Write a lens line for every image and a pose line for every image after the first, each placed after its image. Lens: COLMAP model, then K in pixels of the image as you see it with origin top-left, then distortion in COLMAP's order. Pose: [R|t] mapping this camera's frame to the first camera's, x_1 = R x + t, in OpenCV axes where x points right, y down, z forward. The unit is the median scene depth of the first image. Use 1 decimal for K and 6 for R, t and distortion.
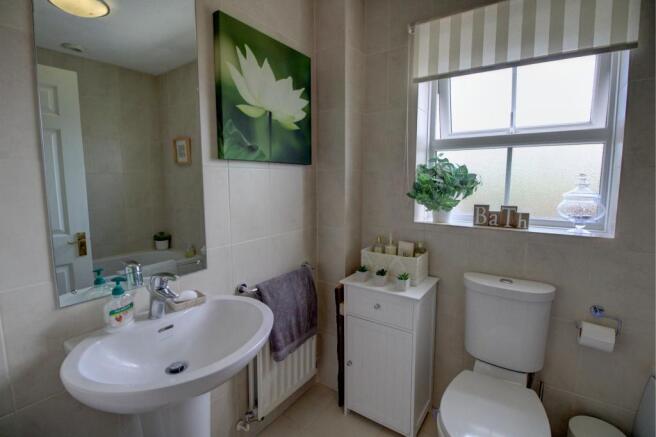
lens RADIAL K [[308.3, 0, 331.3], [0, 308.3, 208.8], [0, 0, 1]] dist [-0.013364, -0.000481]
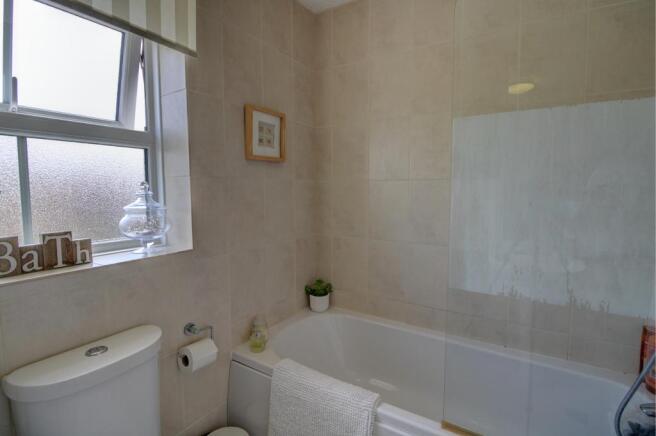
lens RADIAL K [[308.3, 0, 331.3], [0, 308.3, 208.3], [0, 0, 1]] dist [-0.013364, -0.000481]
pose [[-0.030475, -0.068733, 0.997170, -0.044986], [0.099243, 0.992495, 0.071444, -0.047639], [-0.994596, 0.101140, -0.023425, 0.470021]]
